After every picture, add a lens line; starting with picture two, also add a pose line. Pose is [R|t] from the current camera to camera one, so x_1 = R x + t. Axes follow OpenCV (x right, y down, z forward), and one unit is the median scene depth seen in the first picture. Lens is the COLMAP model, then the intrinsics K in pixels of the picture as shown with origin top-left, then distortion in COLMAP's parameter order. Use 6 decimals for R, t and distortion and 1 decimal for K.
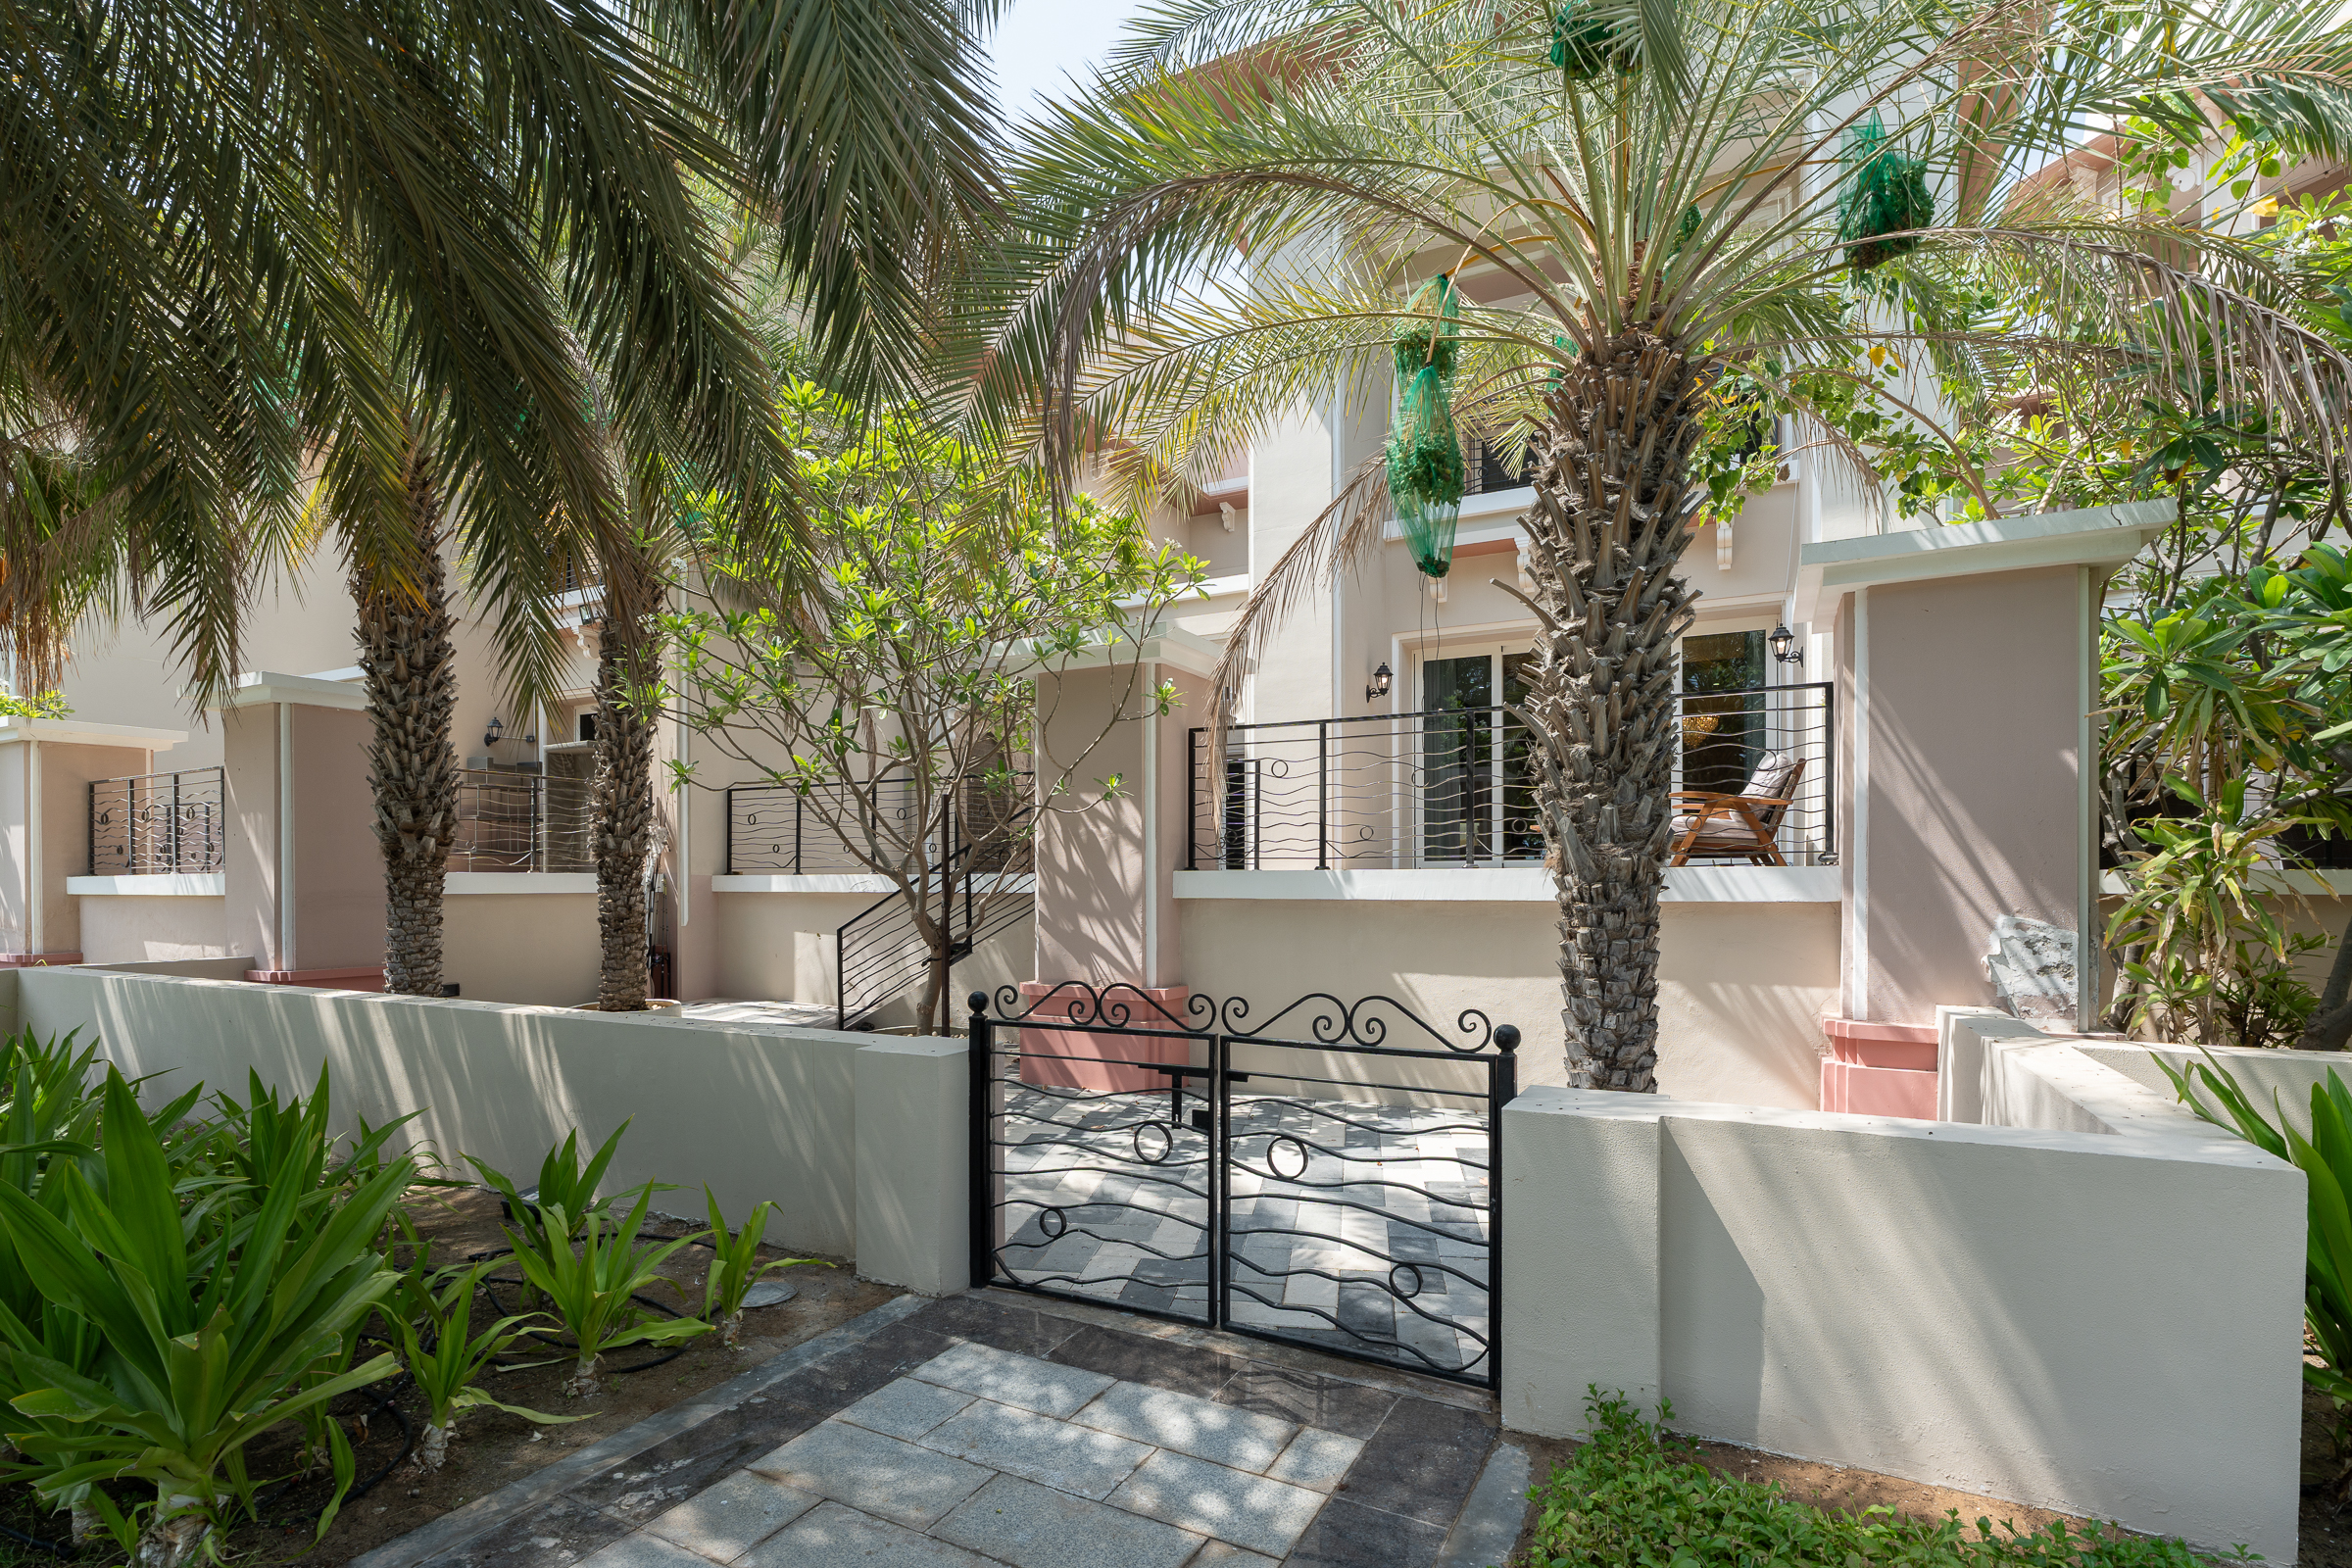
lens RADIAL K [[1102.9, 0, 1174.3], [0, 1102.9, 860.8], [0, 0, 1]] dist [-0.002800, -0.000095]
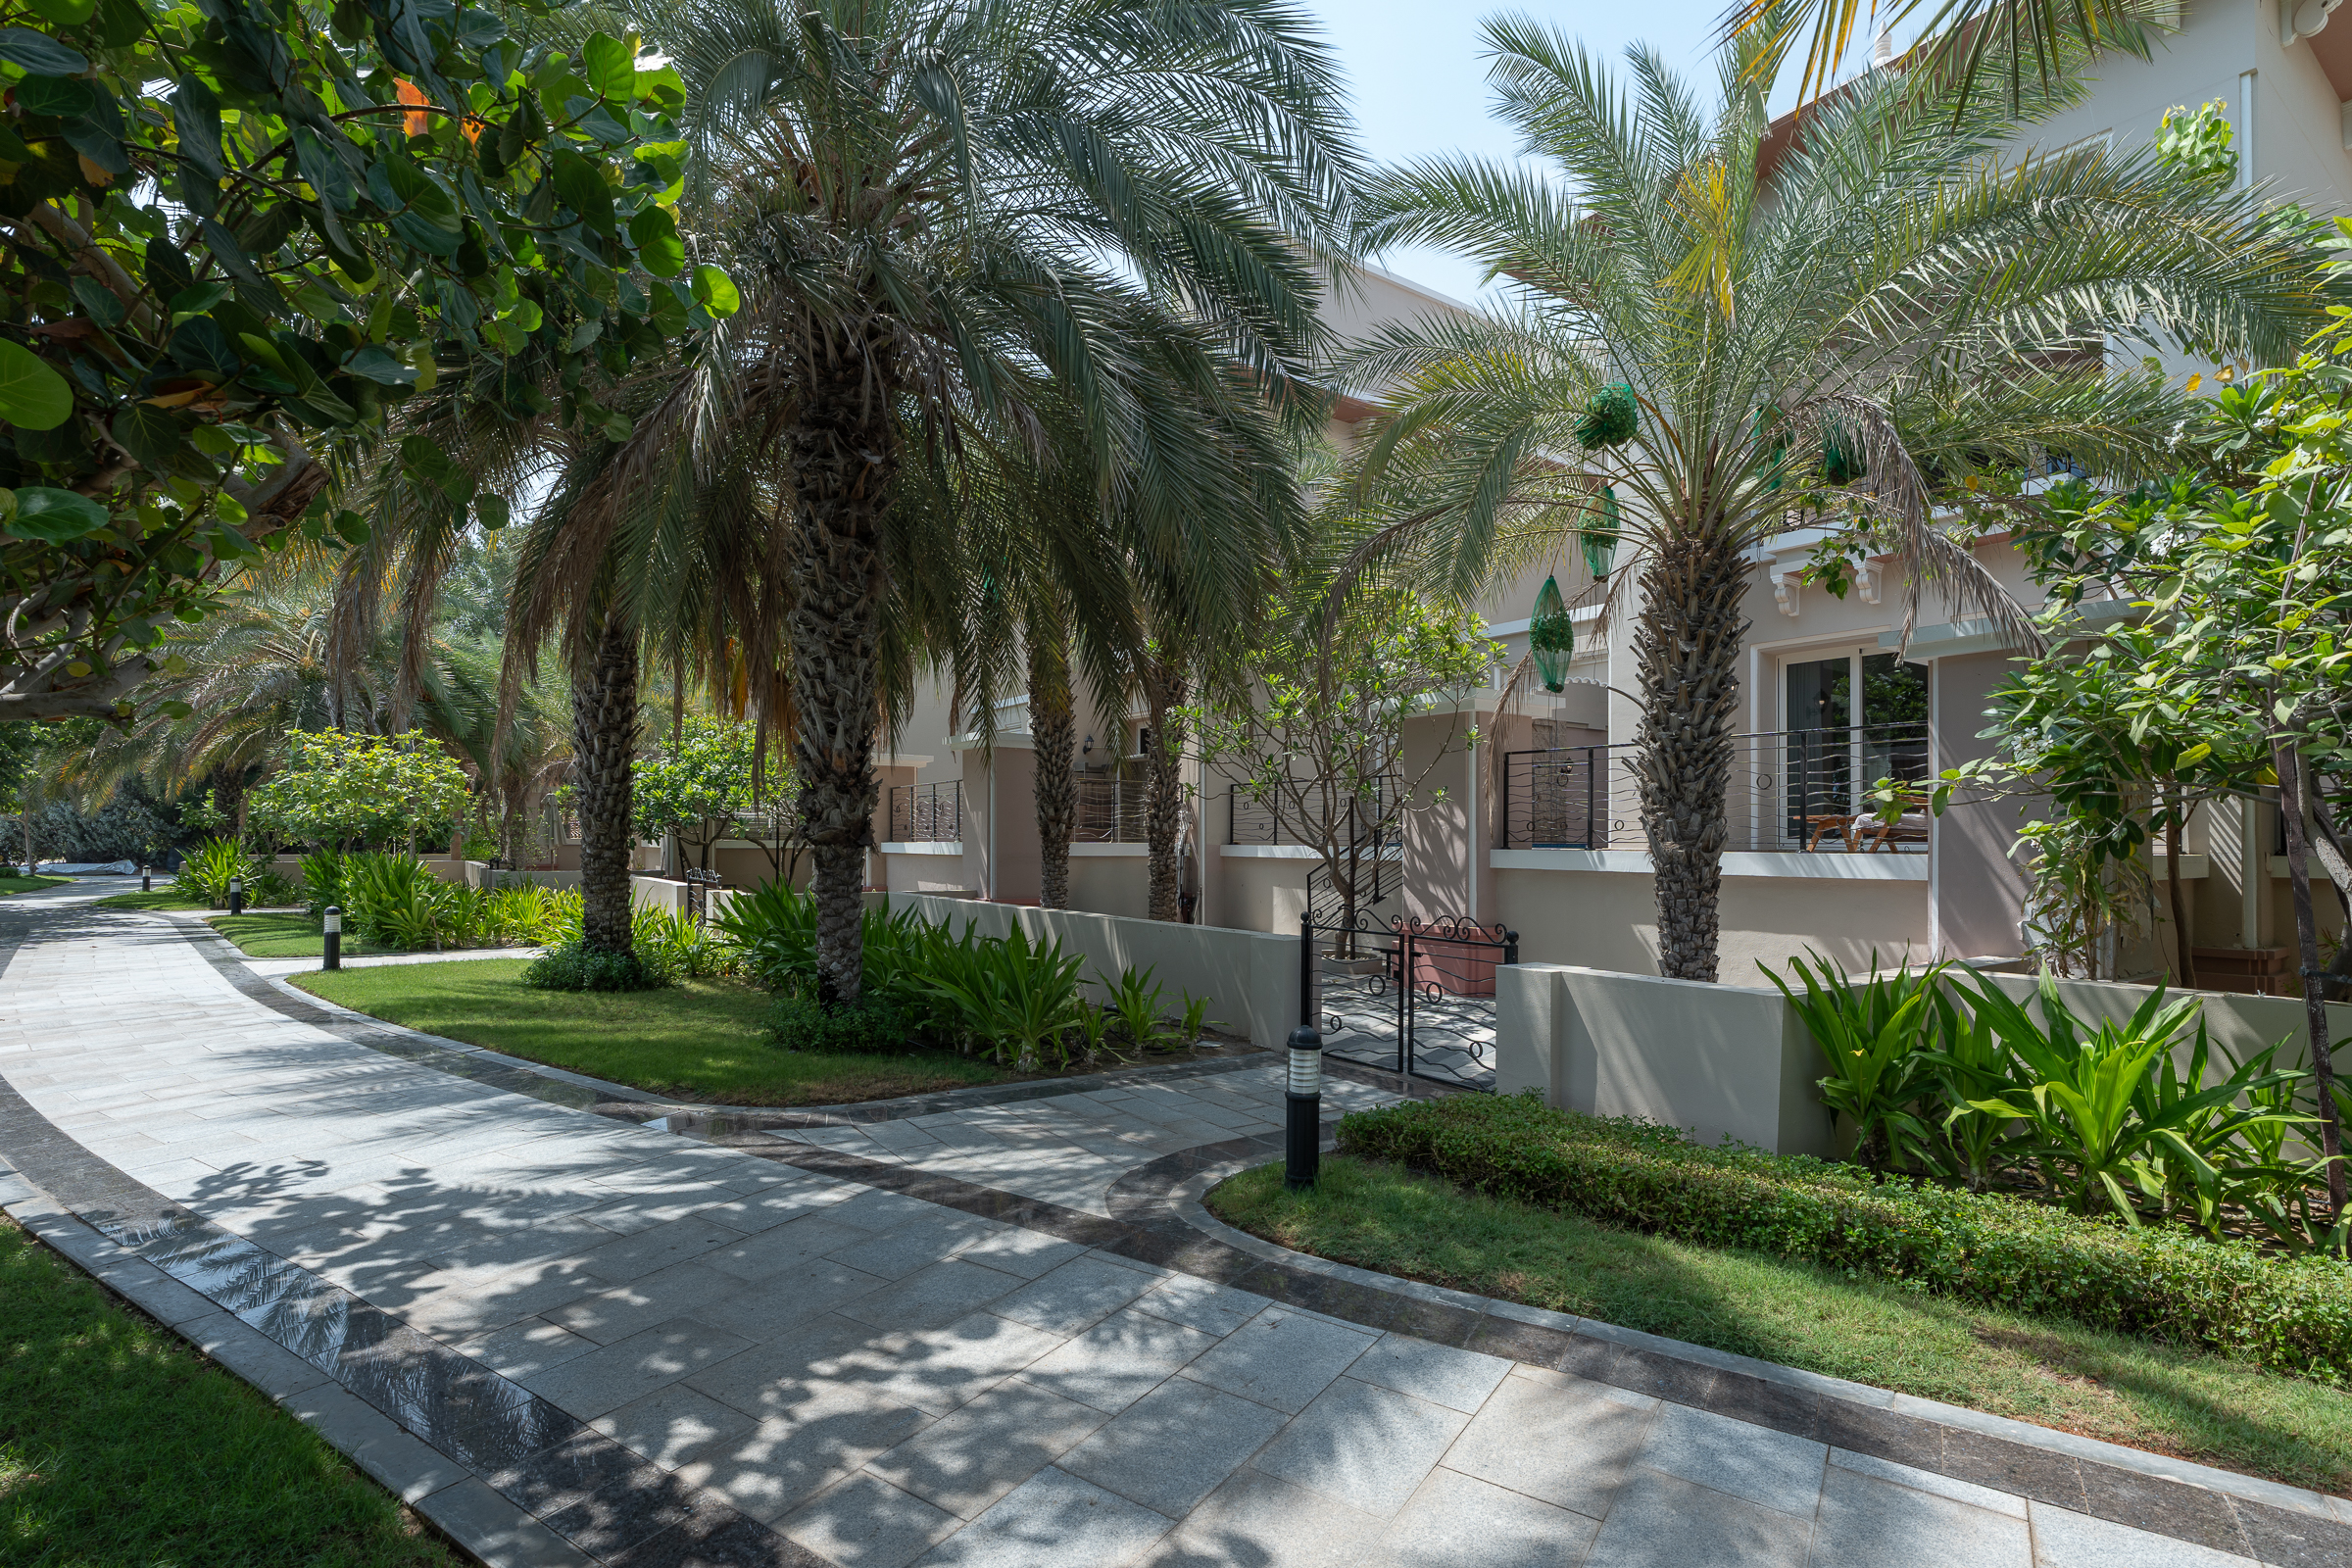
lens RADIAL K [[1078.5, 0, 1180.3], [0, 1078.5, 783.8], [0, 0, 1]] dist [-0.002685, 0.001146]
pose [[0.896820, -0.013901, -0.442177, 0.218368], [-0.002729, 0.999313, -0.036952, -0.019666], [0.442387, 0.034346, 0.896166, -0.398490]]
